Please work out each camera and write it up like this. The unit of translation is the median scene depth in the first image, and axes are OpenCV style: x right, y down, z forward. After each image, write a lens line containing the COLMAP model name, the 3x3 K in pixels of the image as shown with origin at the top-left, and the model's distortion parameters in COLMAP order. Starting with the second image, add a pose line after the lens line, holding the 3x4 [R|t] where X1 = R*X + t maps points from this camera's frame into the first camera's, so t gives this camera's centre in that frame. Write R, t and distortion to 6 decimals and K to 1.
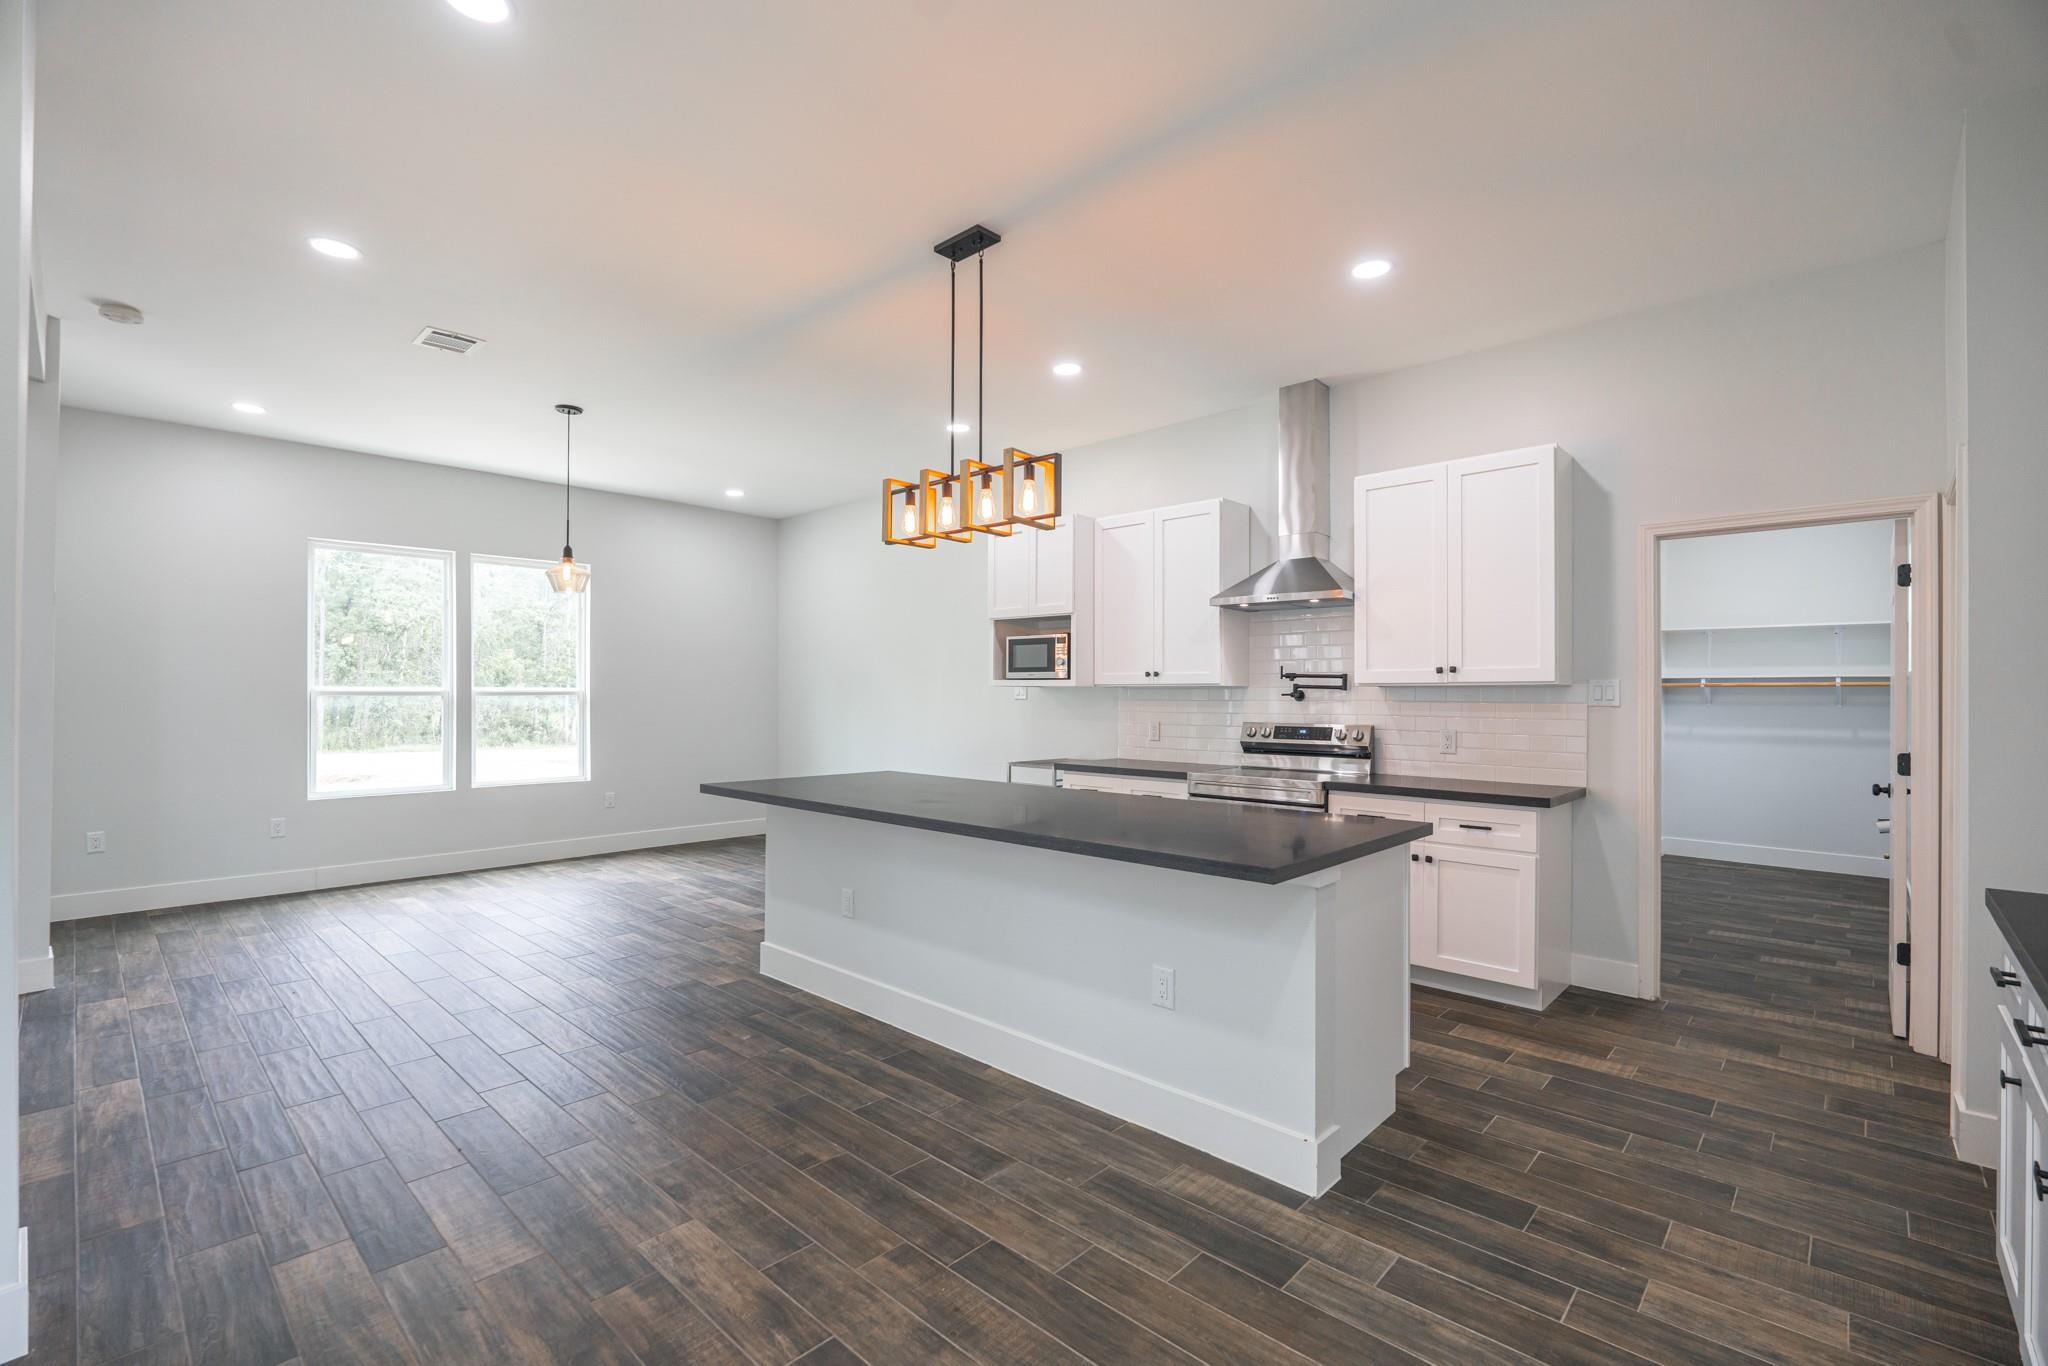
lens RADIAL K [[908.0, 0, 1026.8], [0, 908.0, 689.1], [0, 0, 1]] dist [-0.005707, -0.000209]
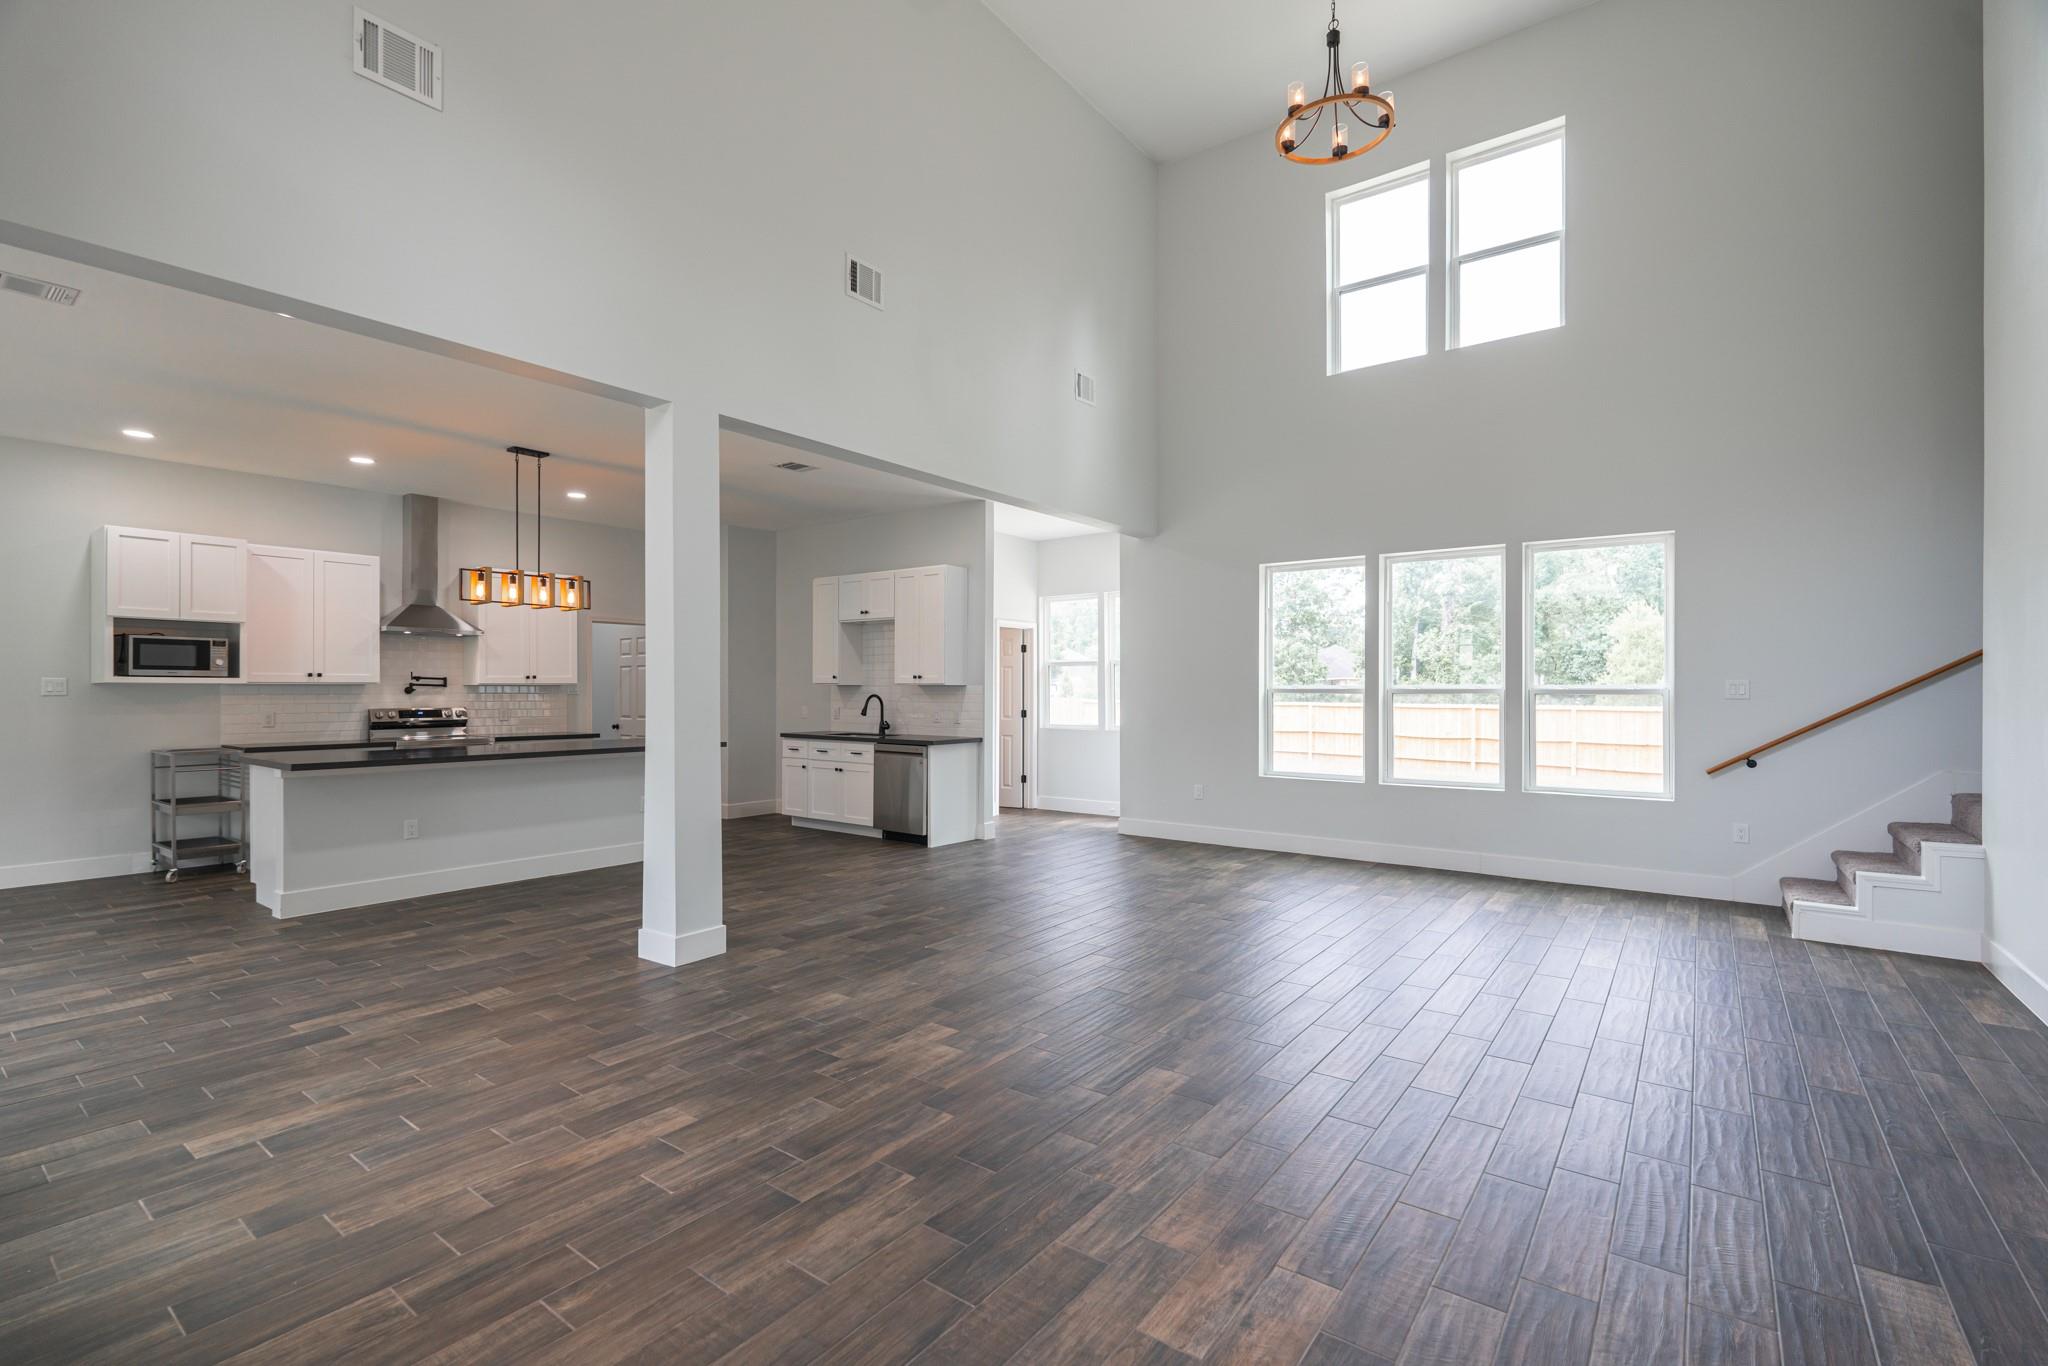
lens RADIAL K [[913.3, 0, 1024.2], [0, 913.3, 689.3], [0, 0, 1]] dist [-0.002203, -0.000067]
pose [[-0.113536, -0.002818, 0.993530, -1.466389], [-0.005939, 0.999980, 0.002157, -0.004832], [-0.993516, -0.005655, -0.113551, 0.131950]]
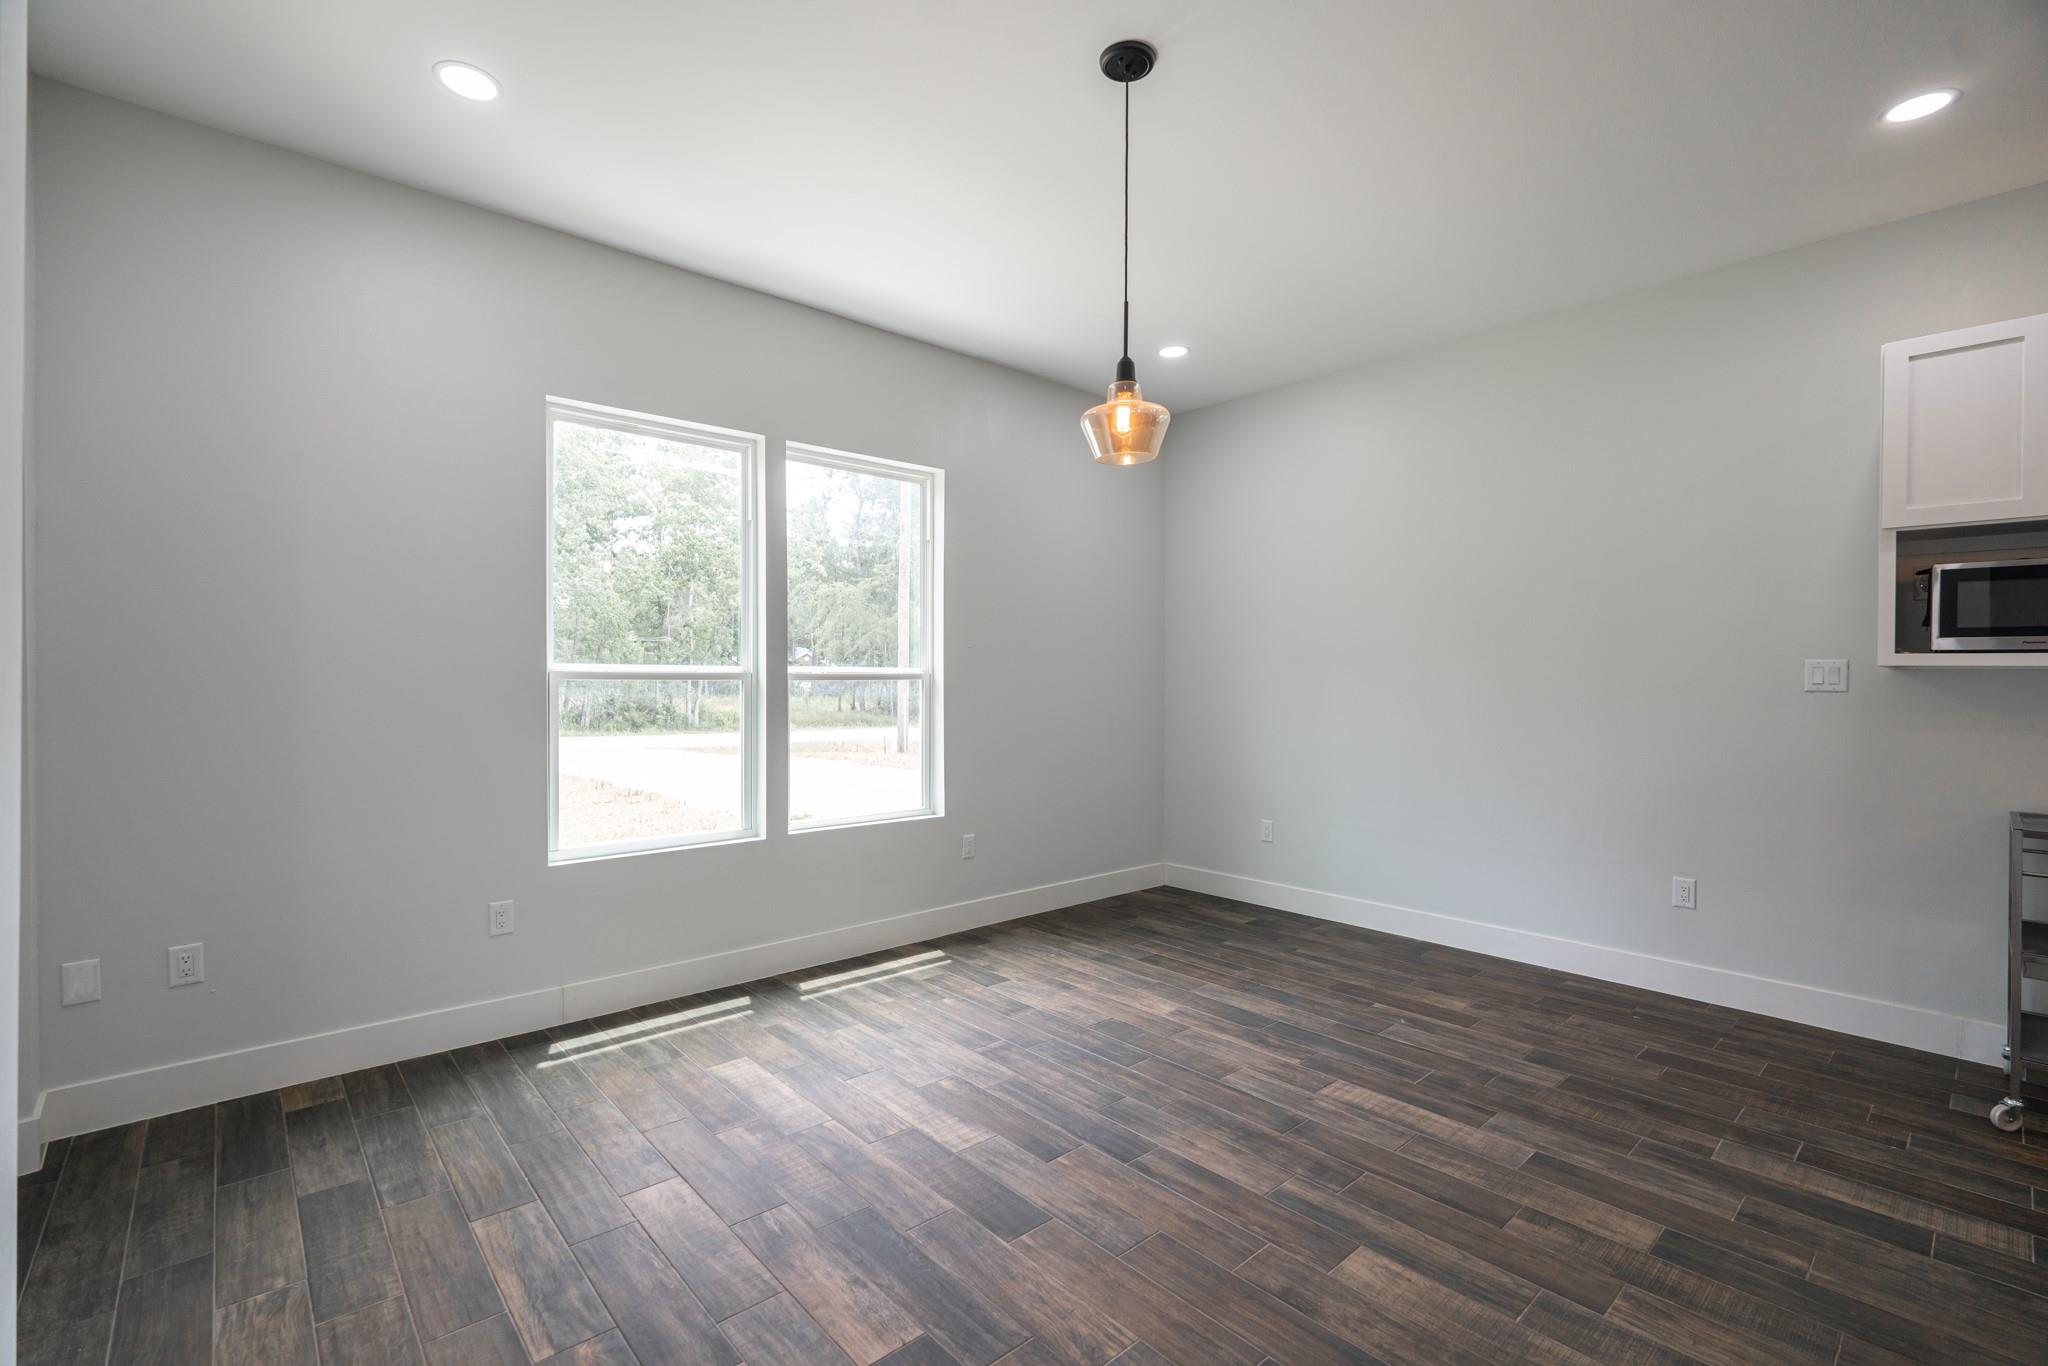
lens RADIAL K [[898.4, 0, 1030.1], [0, 898.4, 688.8], [0, 0, 1]] dist [-0.004882, -0.000496]
pose [[0.996895, 0.004696, -0.078604, -0.584906], [-0.003399, 0.999856, 0.016628, 0.003297], [0.078671, -0.016309, 0.996767, 0.606862]]
